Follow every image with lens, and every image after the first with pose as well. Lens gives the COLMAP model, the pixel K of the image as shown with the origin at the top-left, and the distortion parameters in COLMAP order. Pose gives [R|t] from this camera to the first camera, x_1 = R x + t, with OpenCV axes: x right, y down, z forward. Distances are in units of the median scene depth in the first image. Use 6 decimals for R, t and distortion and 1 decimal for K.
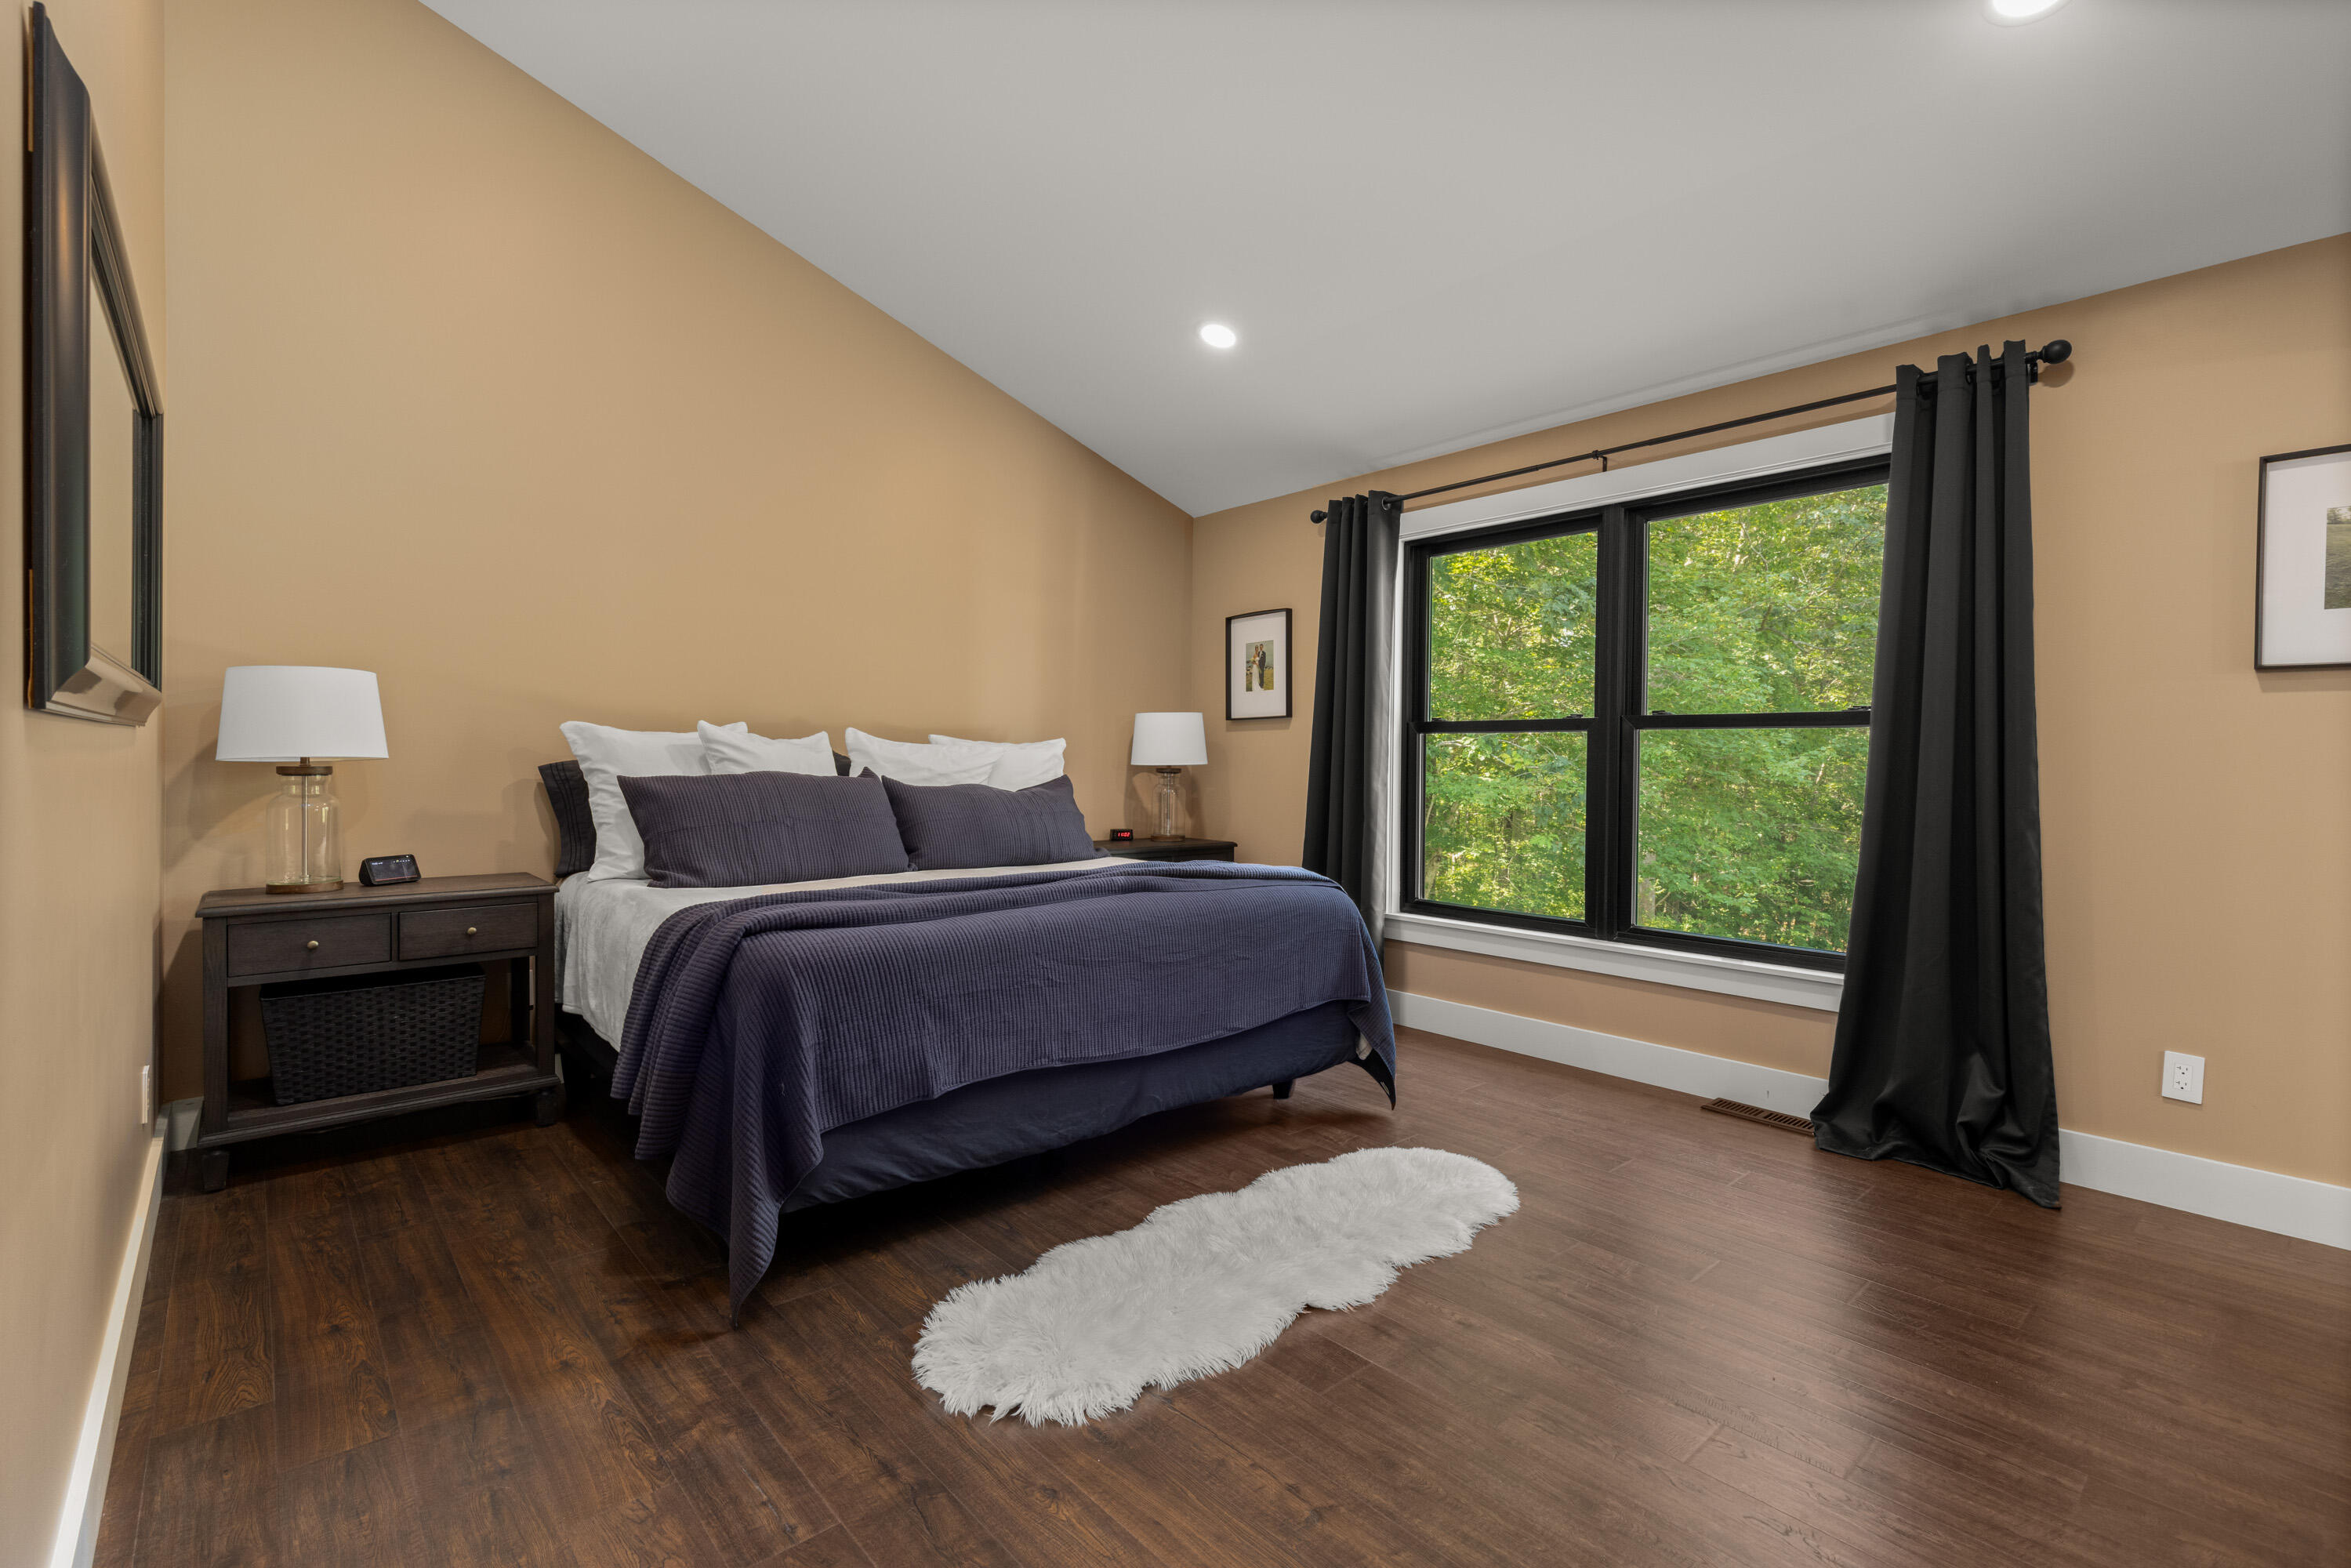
lens RADIAL K [[1060.0, 0, 1218.5], [0, 1060.0, 781.8], [0, 0, 1]] dist [0.012411, -0.004360]
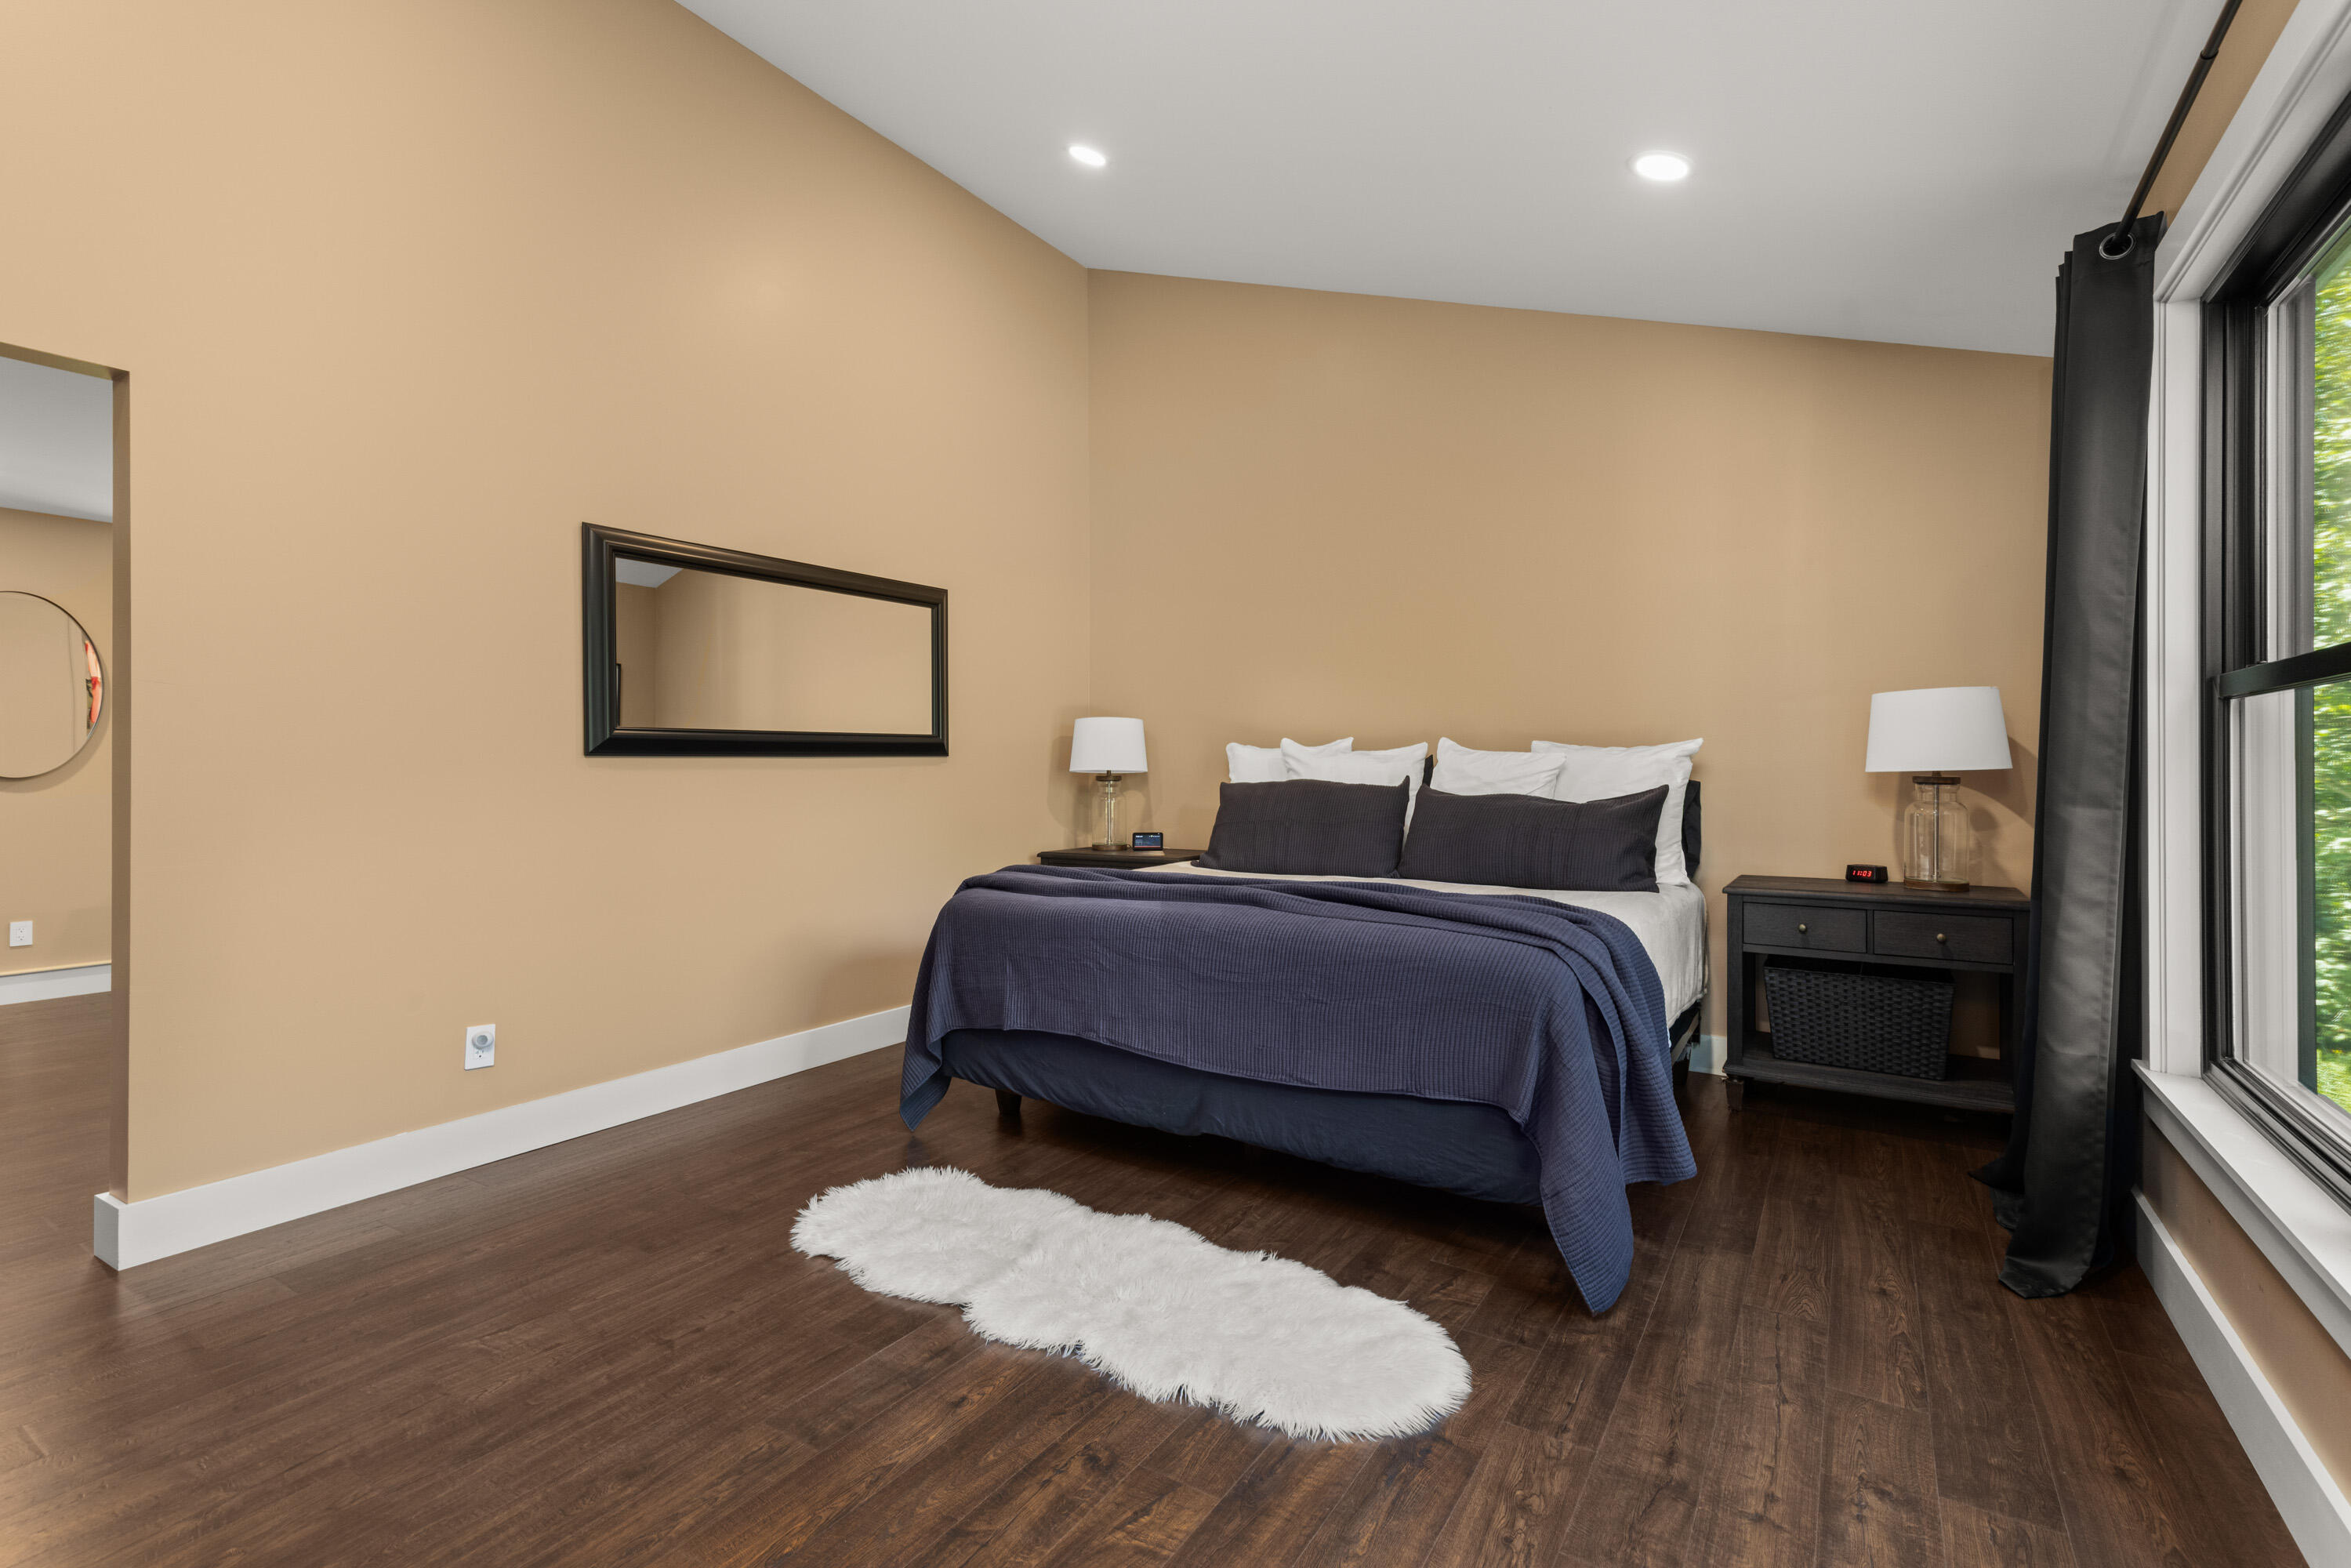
lens RADIAL K [[1060.0, 0, 1171.9], [0, 1060.0, 771.0], [0, 0, 1]] dist [0.012411, -0.004360]
pose [[0.255506, -0.003204, -0.966802, 0.824188], [-0.008964, 0.999944, -0.005683, -0.013396], [0.966766, 0.010118, 0.255462, 0.675191]]
